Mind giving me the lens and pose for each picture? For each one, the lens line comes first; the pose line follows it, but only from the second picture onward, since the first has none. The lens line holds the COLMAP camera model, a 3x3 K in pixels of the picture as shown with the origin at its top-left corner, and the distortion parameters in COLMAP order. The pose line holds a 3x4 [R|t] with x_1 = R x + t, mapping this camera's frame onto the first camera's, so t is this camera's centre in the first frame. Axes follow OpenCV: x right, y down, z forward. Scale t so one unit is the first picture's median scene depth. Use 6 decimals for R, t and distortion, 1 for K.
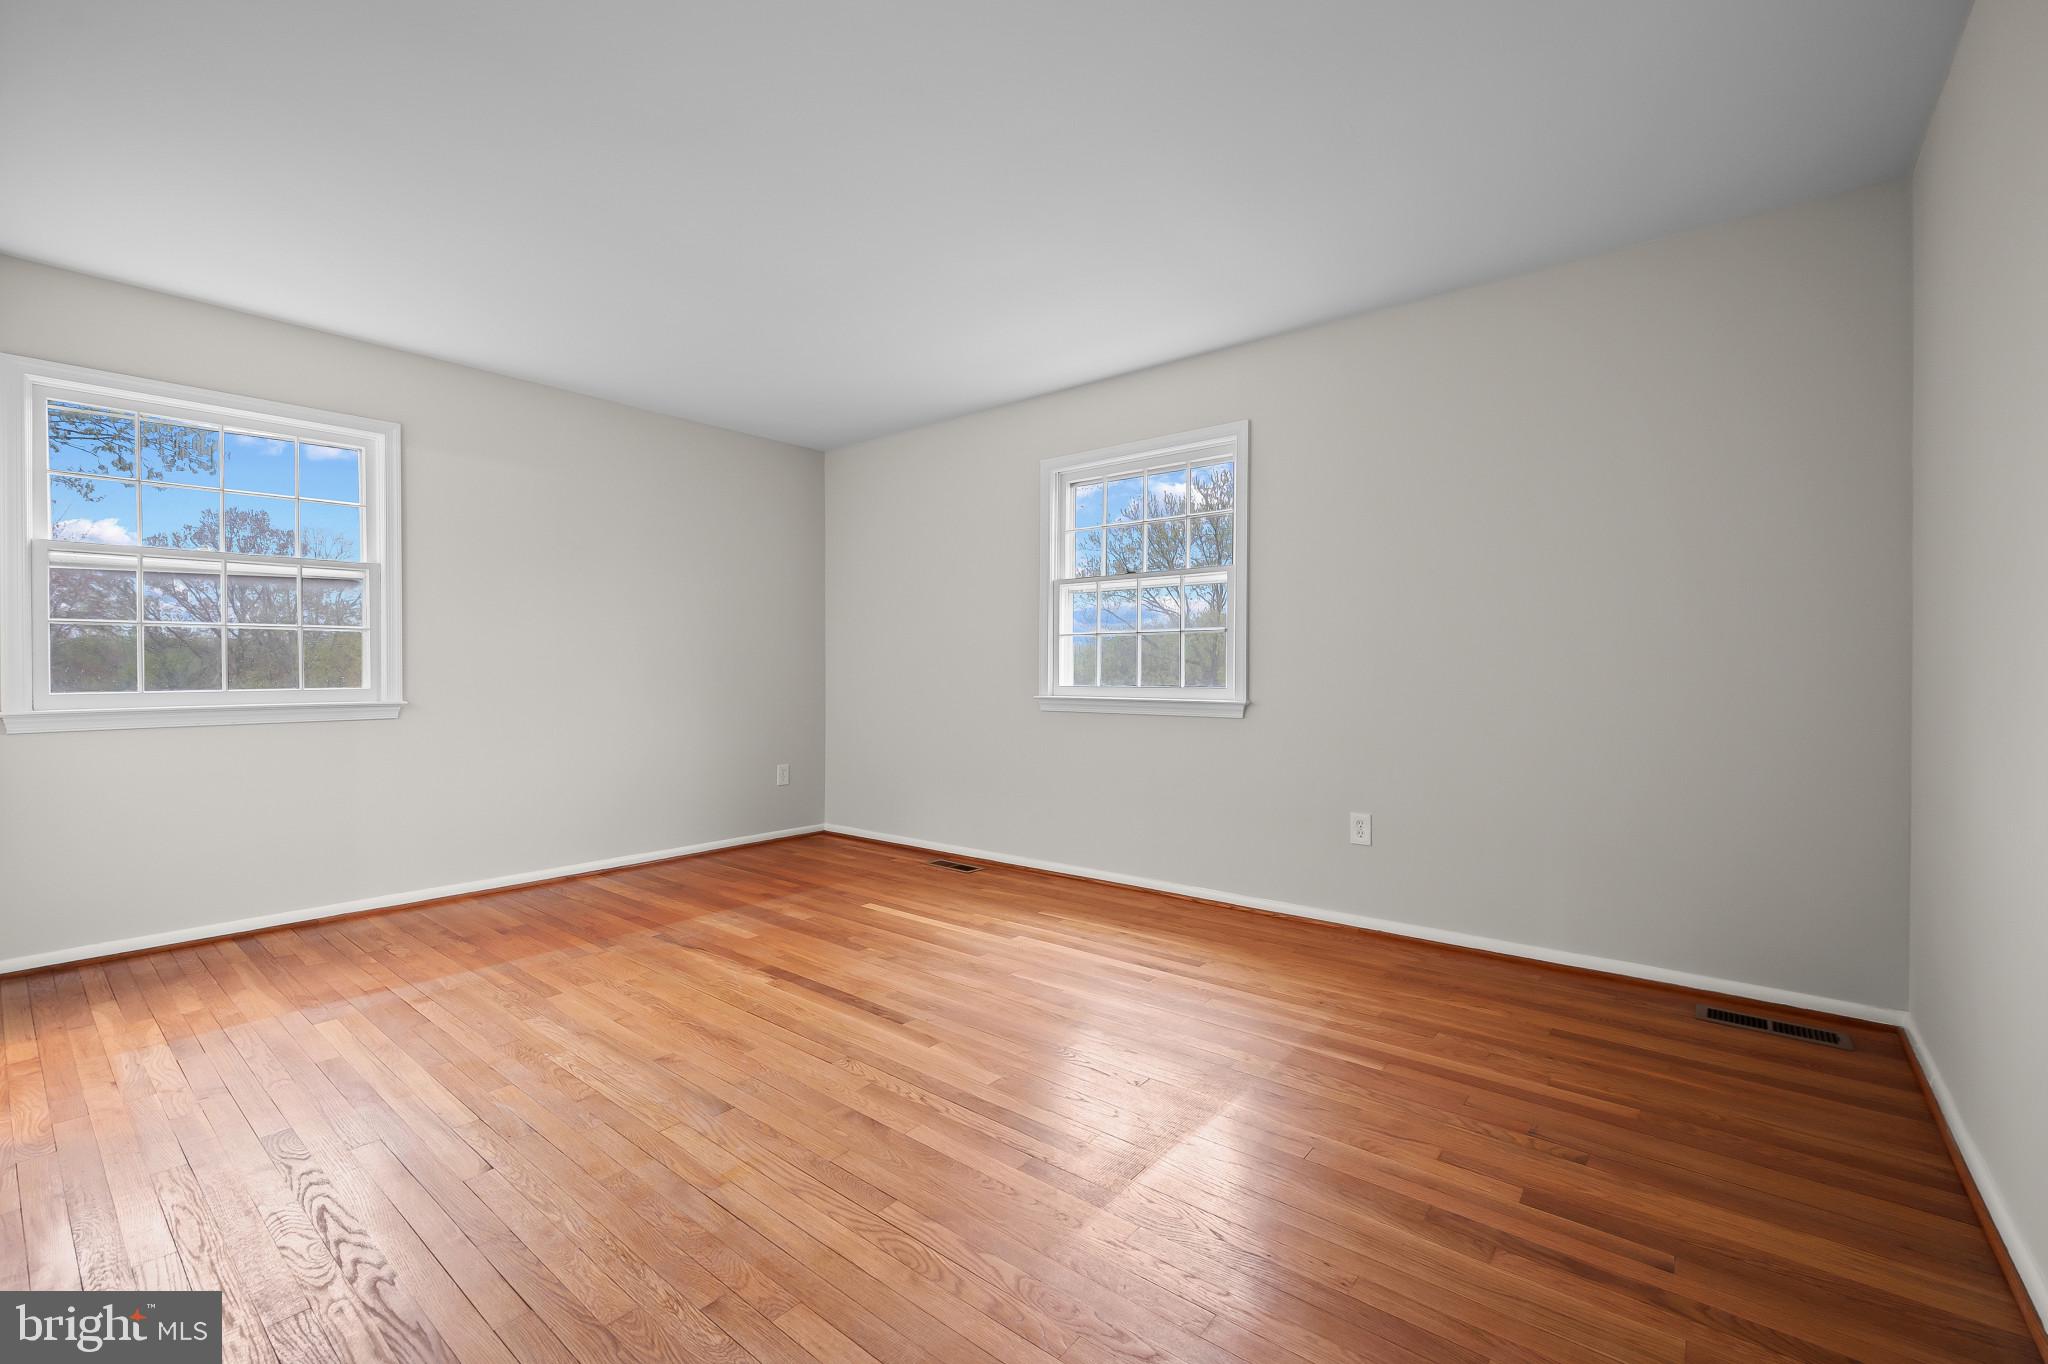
lens RADIAL K [[823.2, 0, 1047.0], [0, 823.2, 685.0], [0, 0, 1]] dist [-0.002943, -0.000074]
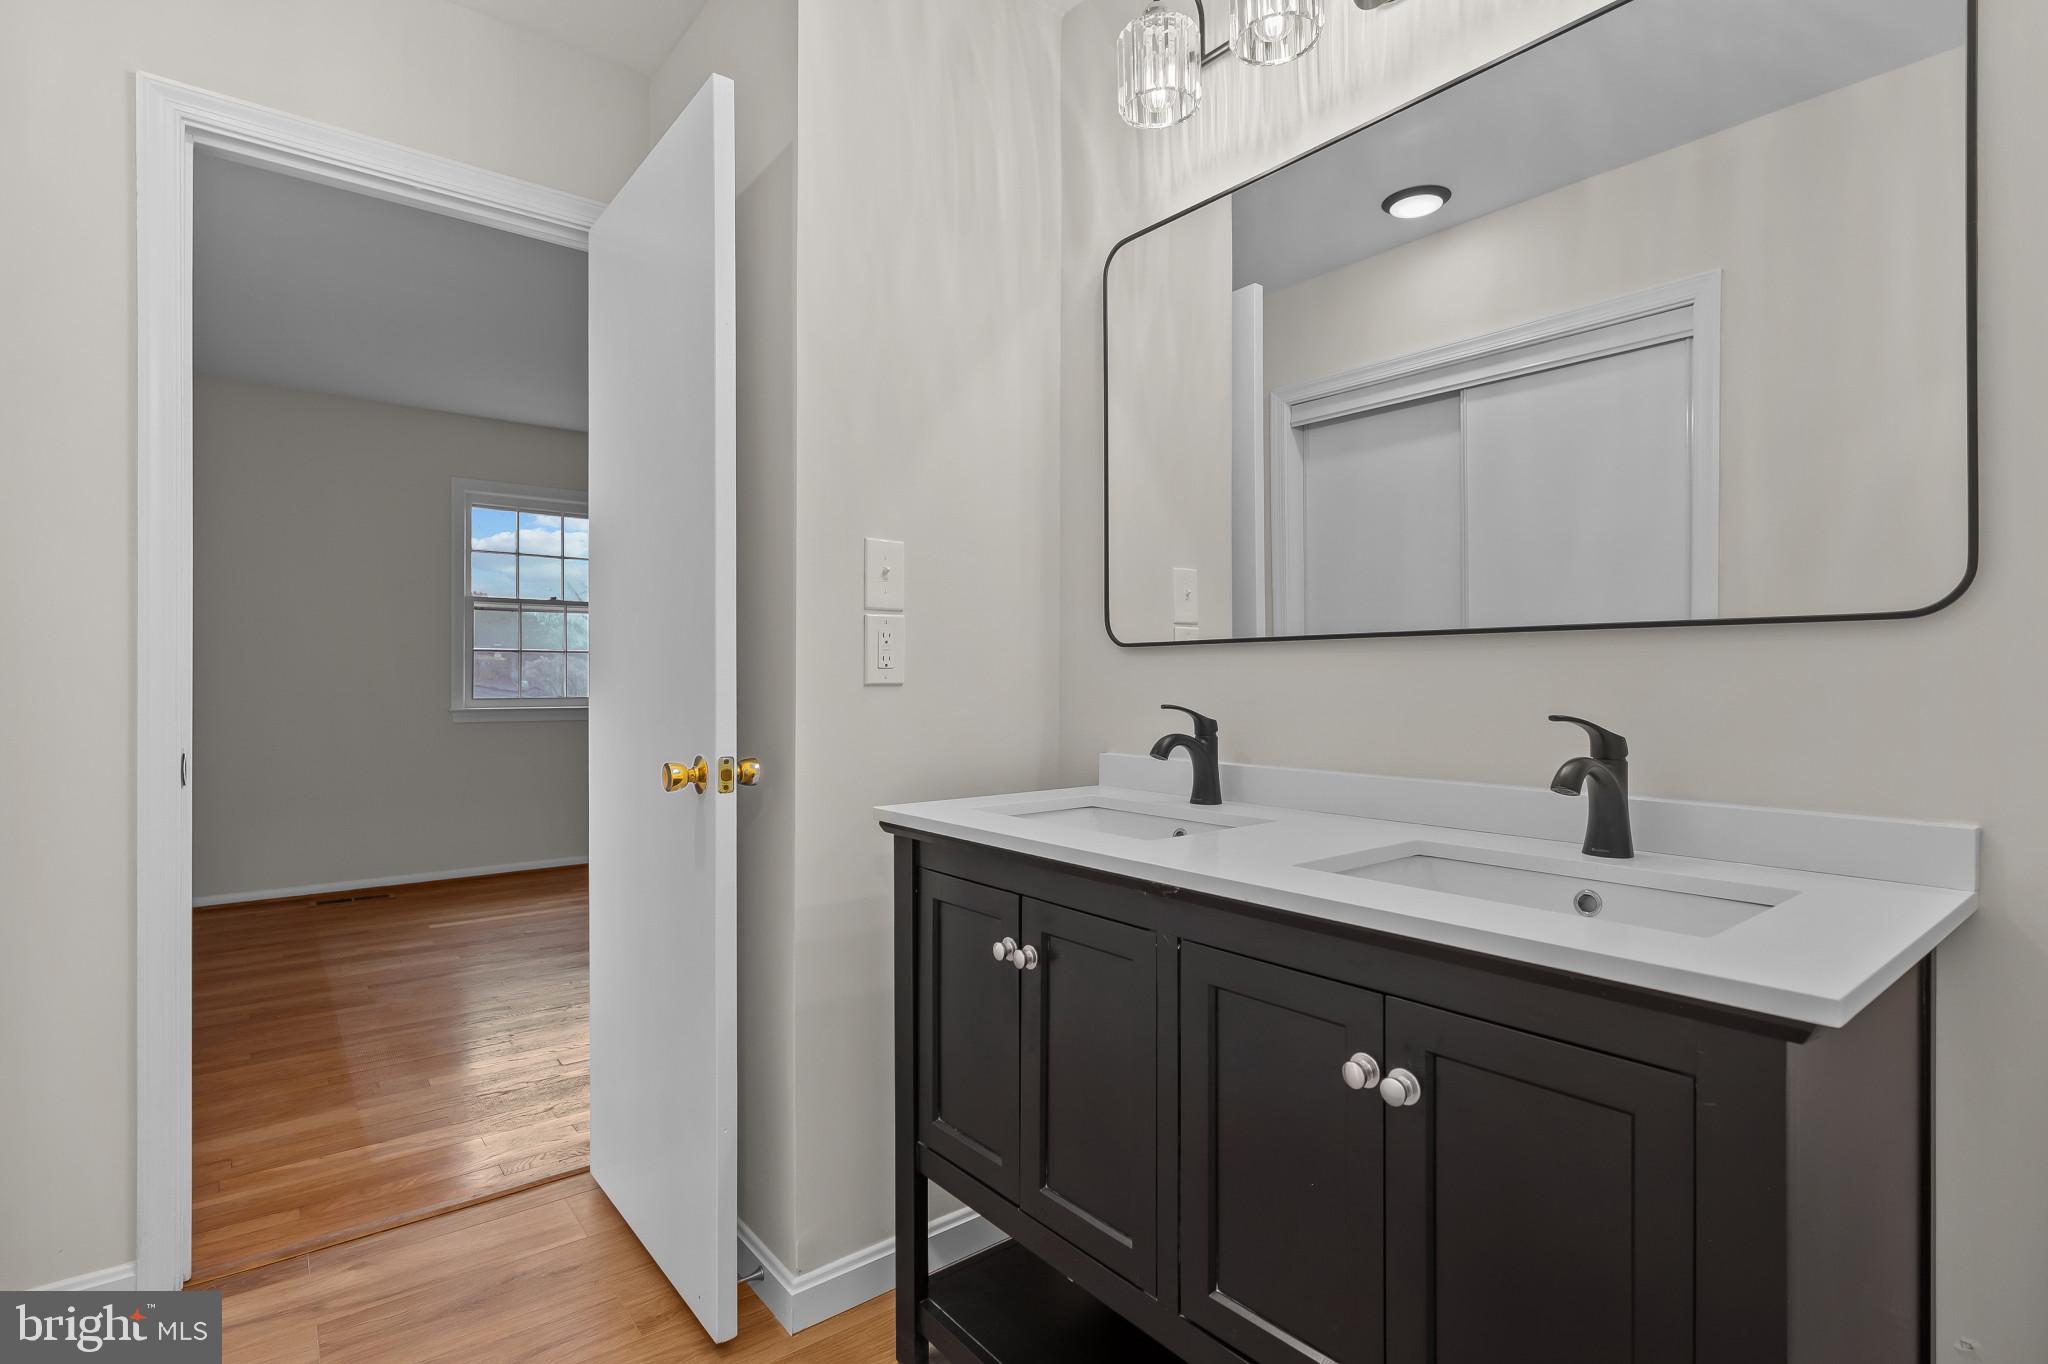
lens RADIAL K [[907.6, 0, 1024.0], [0, 907.6, 682.0], [0, 0, 1]] dist [-0.000511, 0.000012]
pose [[0.173934, 0.002272, 0.984755, -1.331686], [0.013652, 0.999896, -0.004718, -0.007009], [-0.984663, 0.014265, 0.173885, 0.141793]]
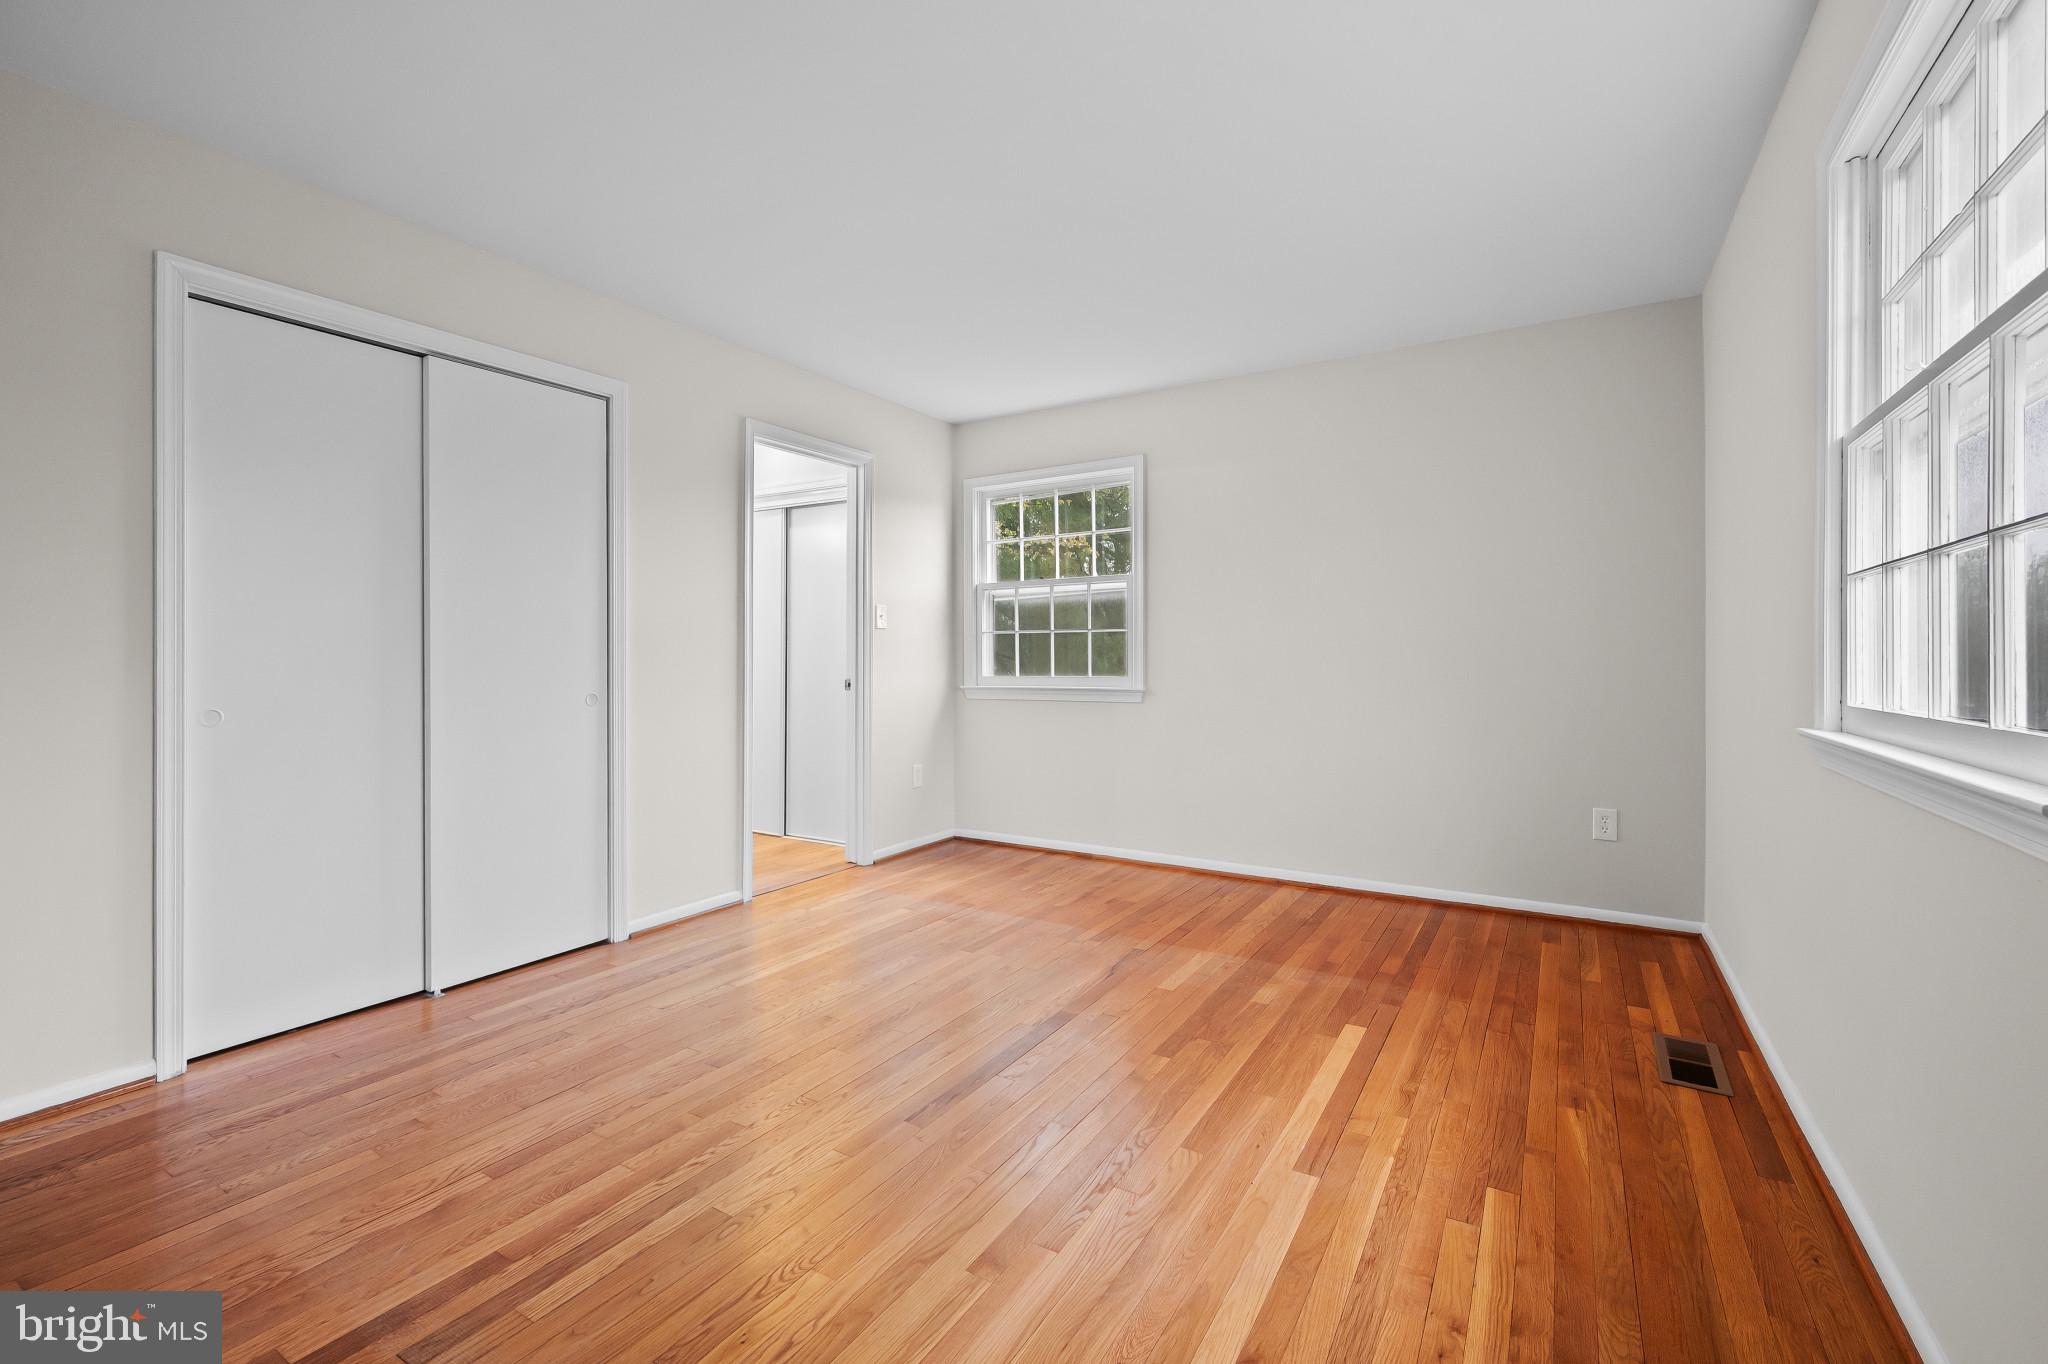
lens RADIAL K [[883.7, 0, 1041.4], [0, 883.7, 663.0], [0, 0, 1]] dist [0.000142, -0.000116]
pose [[0.132652, 0.002760, -0.991159, 0.508023], [-0.016910, 0.999857, 0.000521, -0.016740], [0.991018, 0.016691, 0.132679, 0.771643]]
